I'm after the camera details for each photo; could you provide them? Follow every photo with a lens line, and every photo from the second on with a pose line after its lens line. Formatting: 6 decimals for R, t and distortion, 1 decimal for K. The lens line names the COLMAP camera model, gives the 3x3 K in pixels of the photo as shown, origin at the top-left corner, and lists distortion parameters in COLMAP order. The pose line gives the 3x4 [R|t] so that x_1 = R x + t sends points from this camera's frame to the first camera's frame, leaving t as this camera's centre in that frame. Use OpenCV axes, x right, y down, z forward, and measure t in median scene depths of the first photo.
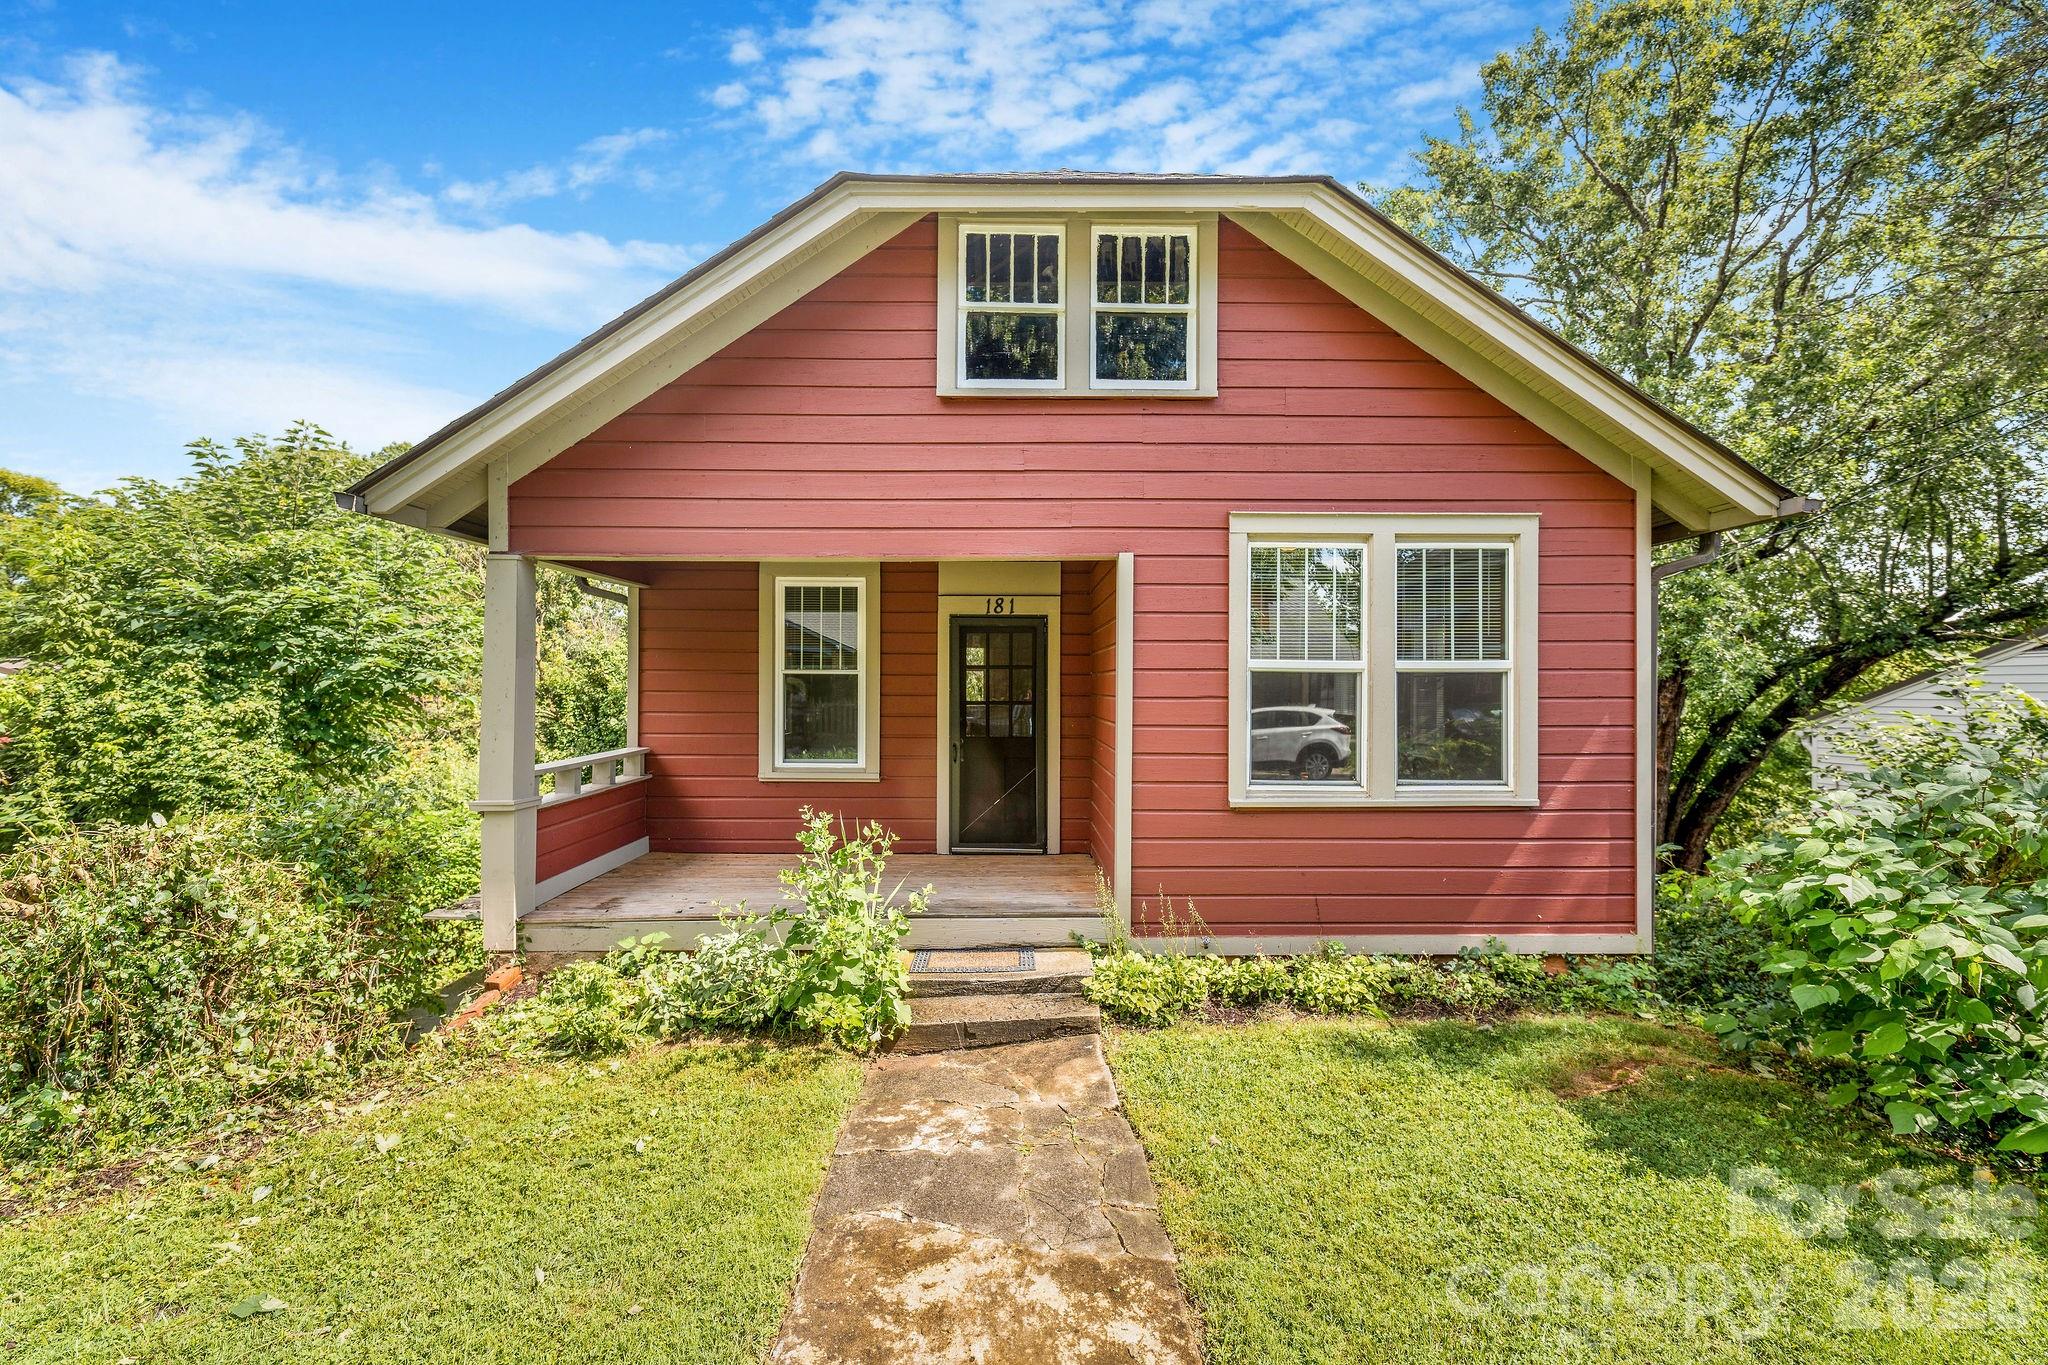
lens RADIAL K [[873.0, 0, 1024.3], [0, 873.0, 666.6], [0, 0, 1]] dist [0.020839, -0.011675]
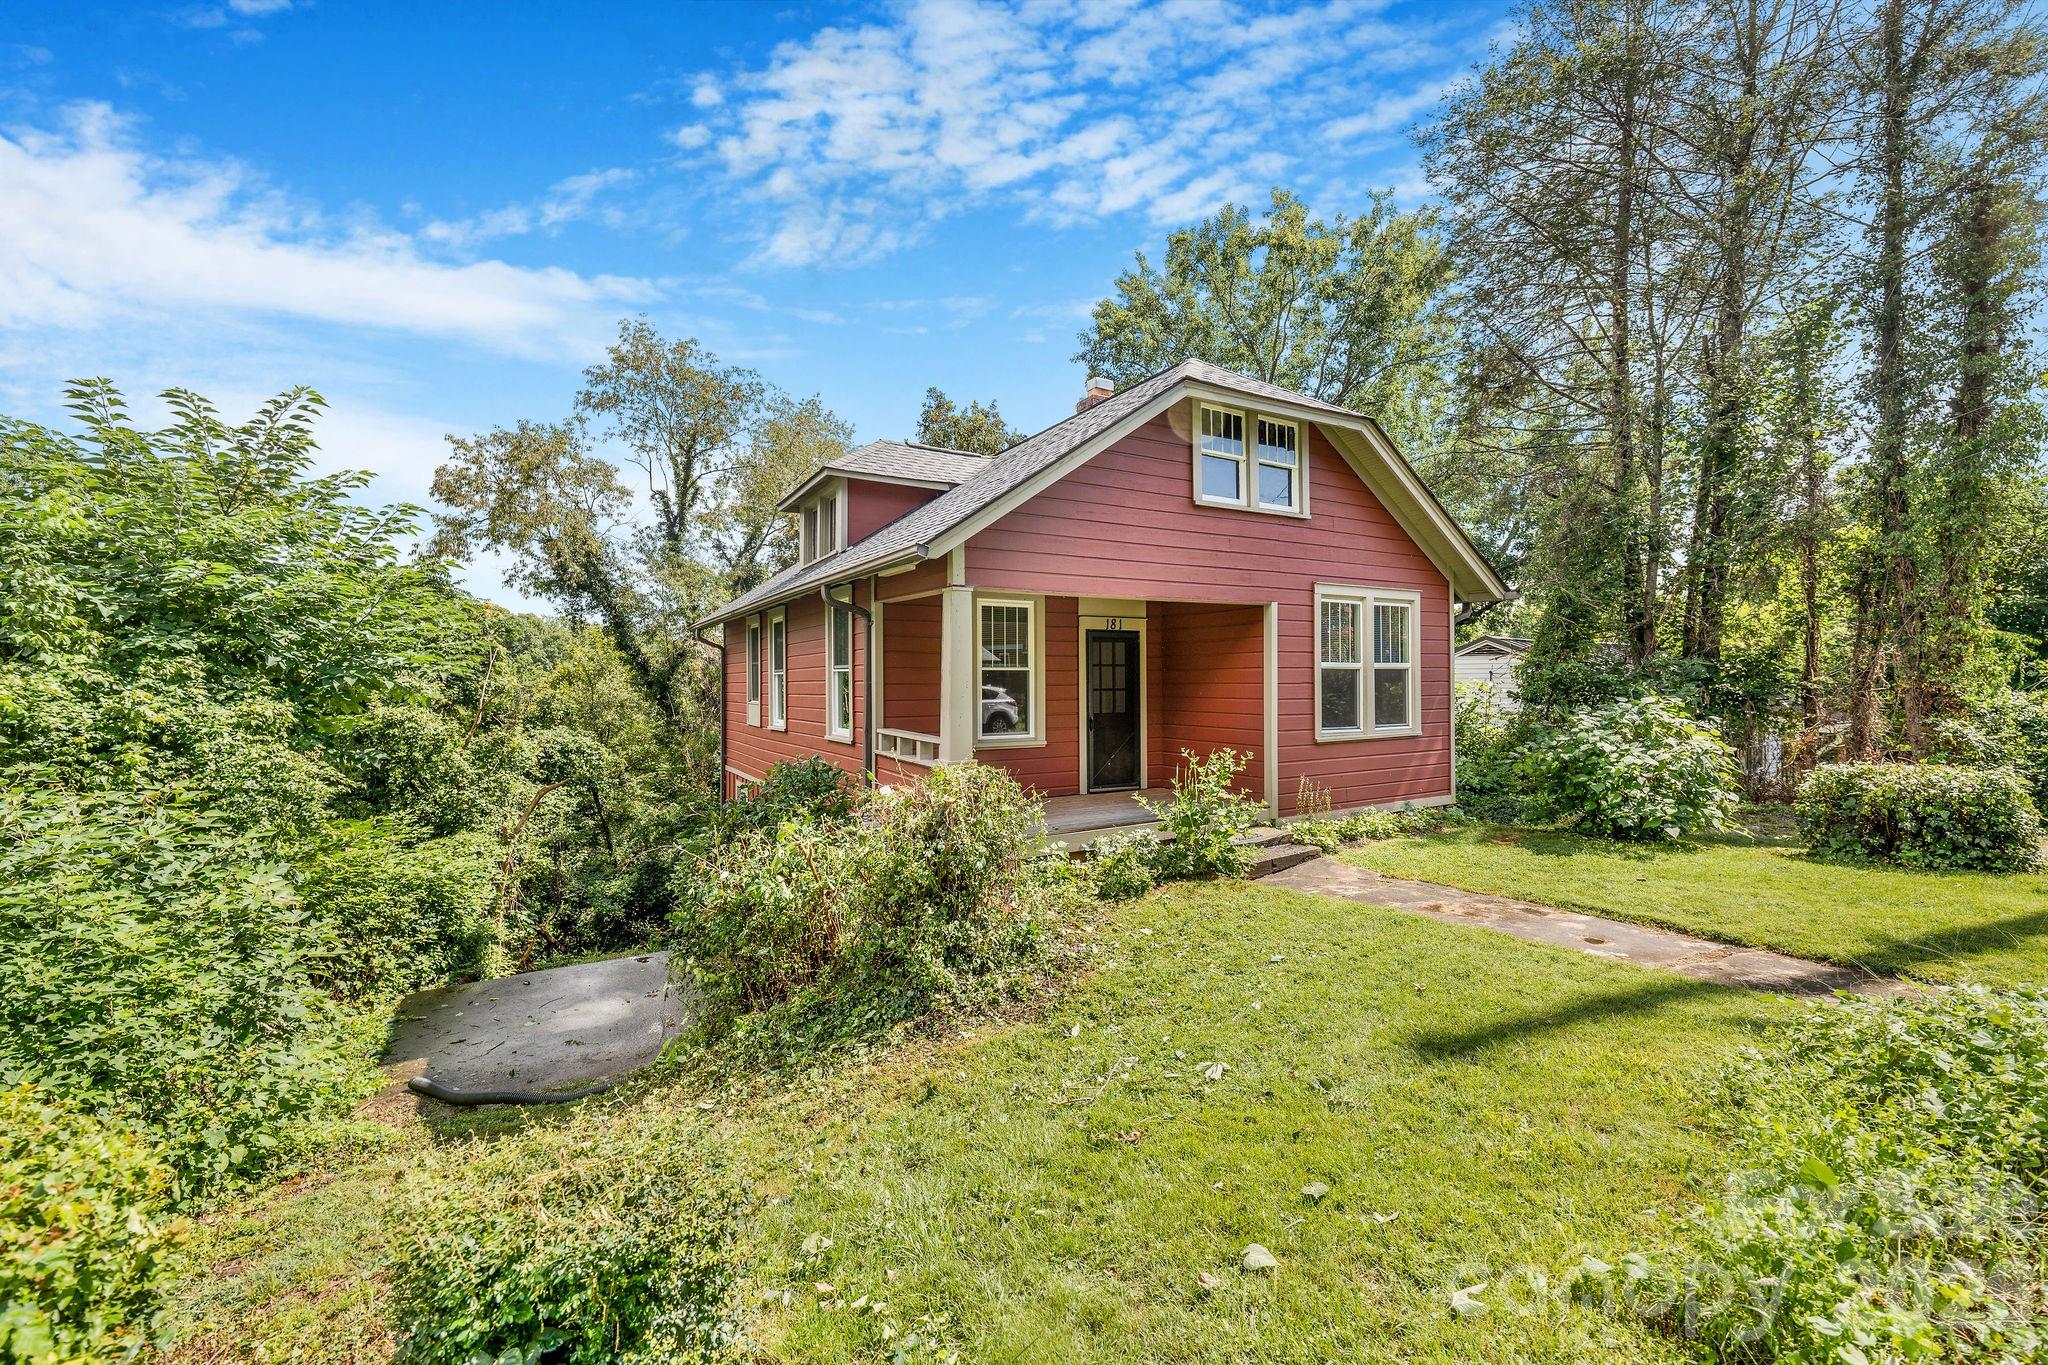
lens RADIAL K [[857.6, 0, 1071.7], [0, 857.6, 657.8], [0, 0, 1]] dist [0.021255, -0.010766]
pose [[0.853248, 0.004673, 0.521484, -1.126146], [-0.004559, 0.999988, -0.001501, -0.012637], [-0.521485, -0.001097, 0.853260, -0.271592]]
